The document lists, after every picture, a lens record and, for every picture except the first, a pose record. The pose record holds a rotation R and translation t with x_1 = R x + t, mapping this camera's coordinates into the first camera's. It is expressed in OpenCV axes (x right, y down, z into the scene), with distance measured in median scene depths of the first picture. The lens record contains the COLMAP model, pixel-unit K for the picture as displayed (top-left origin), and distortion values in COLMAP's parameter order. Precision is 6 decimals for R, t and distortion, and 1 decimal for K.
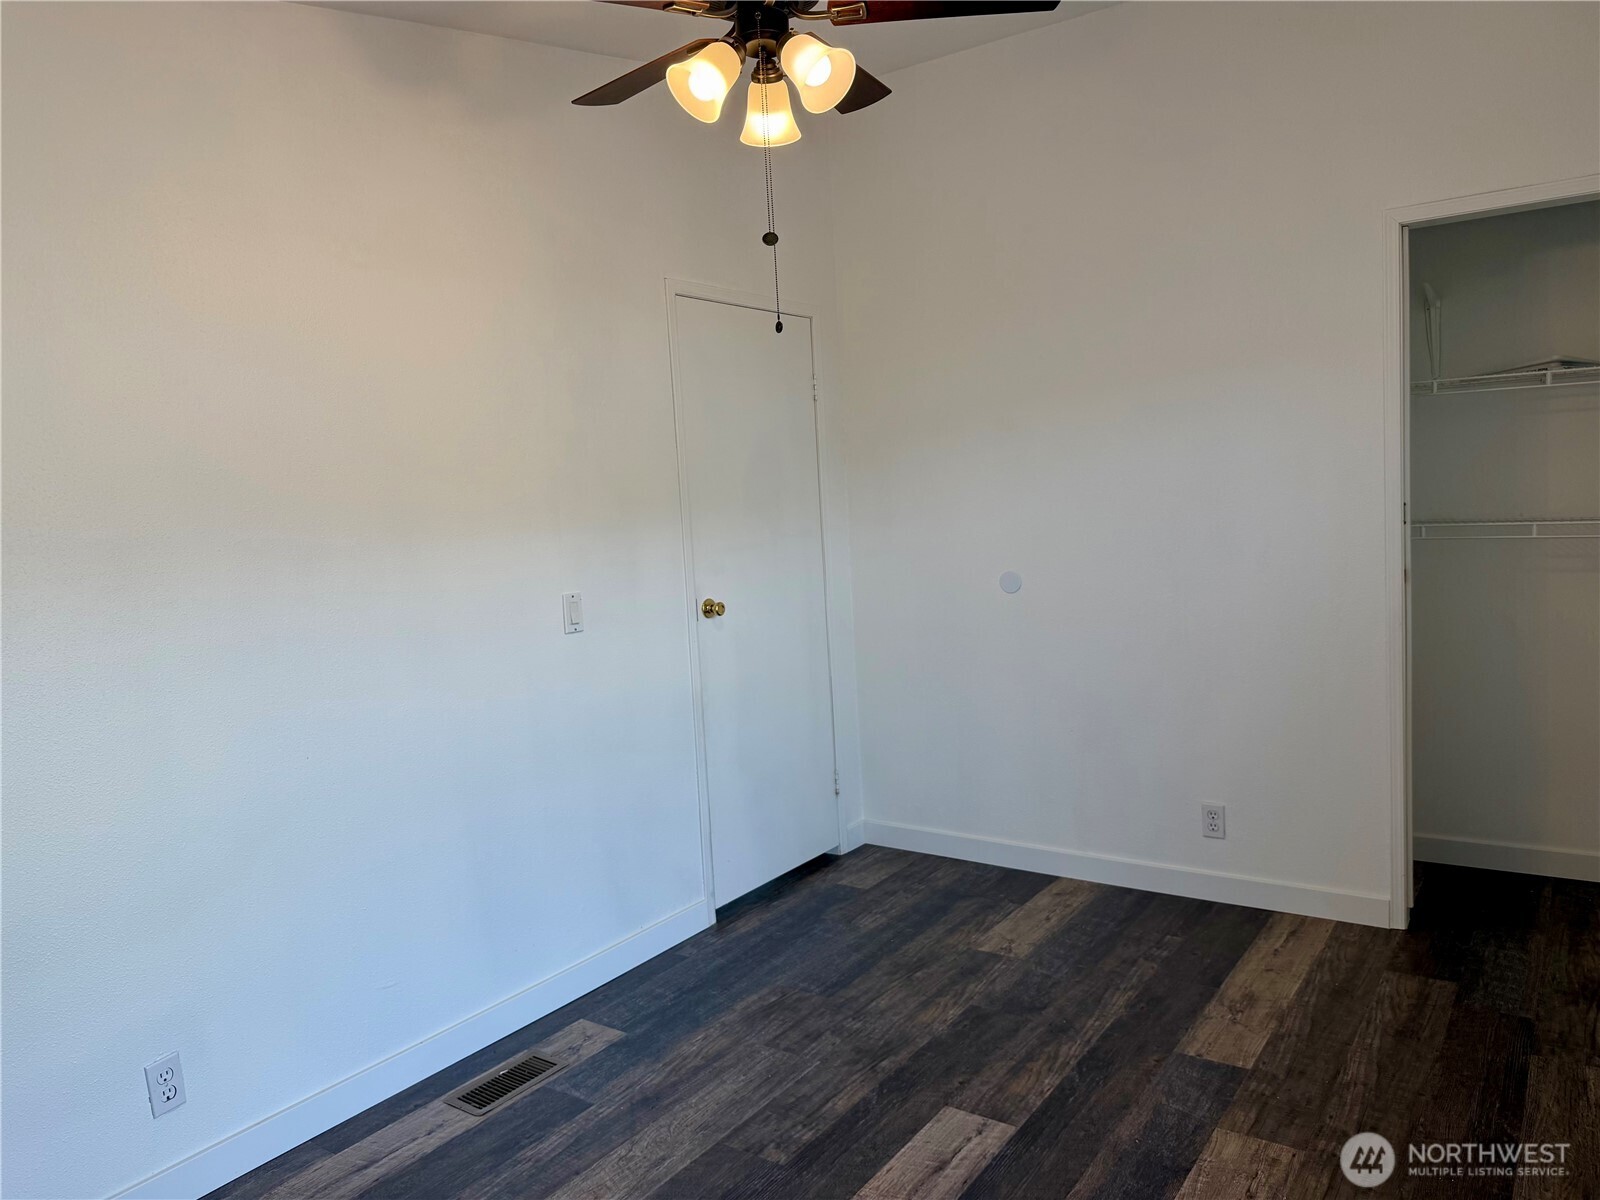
lens RADIAL K [[1171.8, 0, 800.0], [0, 1171.8, 600.0], [0, 0, 1]] dist [0.084043, -0.001121]
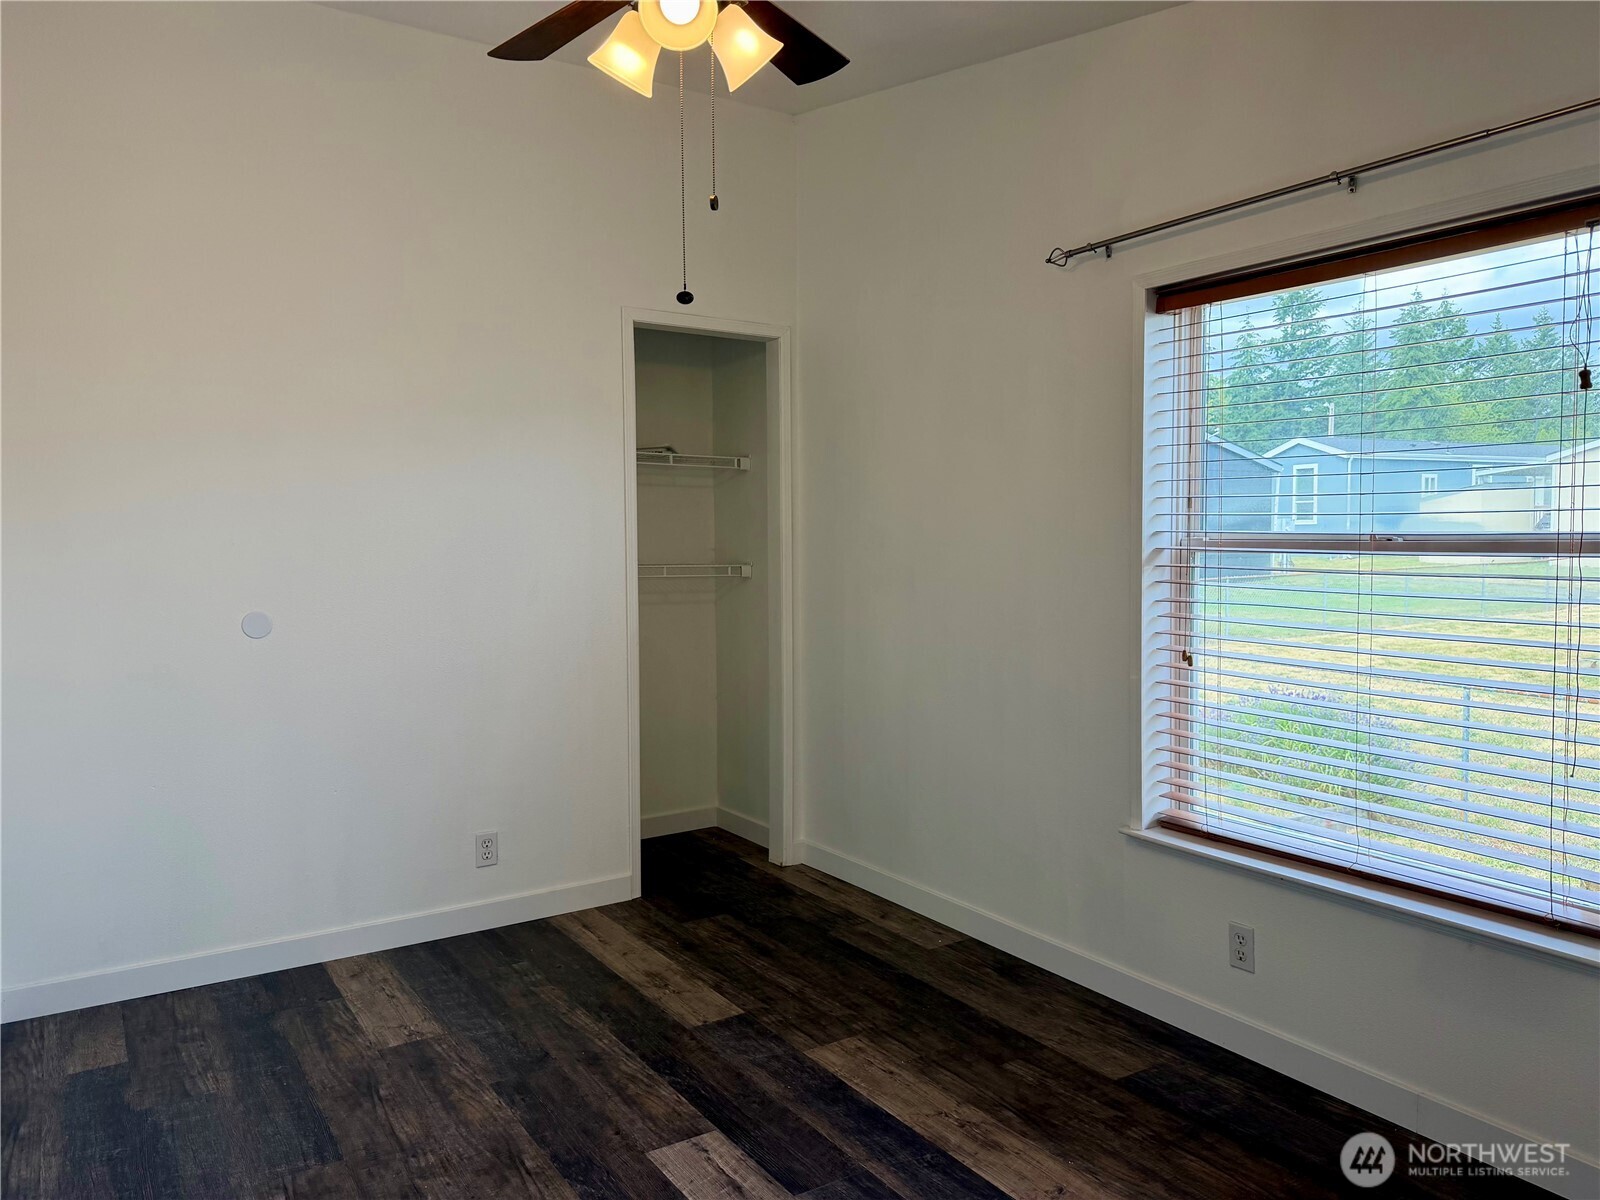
lens RADIAL K [[1171.8, 0, 800.0], [0, 1171.8, 600.0], [0, 0, 1]] dist [0.084043, -0.001121]
pose [[0.389167, -0.005893, 0.921148, -0.559364], [0.067021, 0.997510, -0.021933, 0.013786], [-0.918726, 0.070272, 0.388593, 0.392828]]
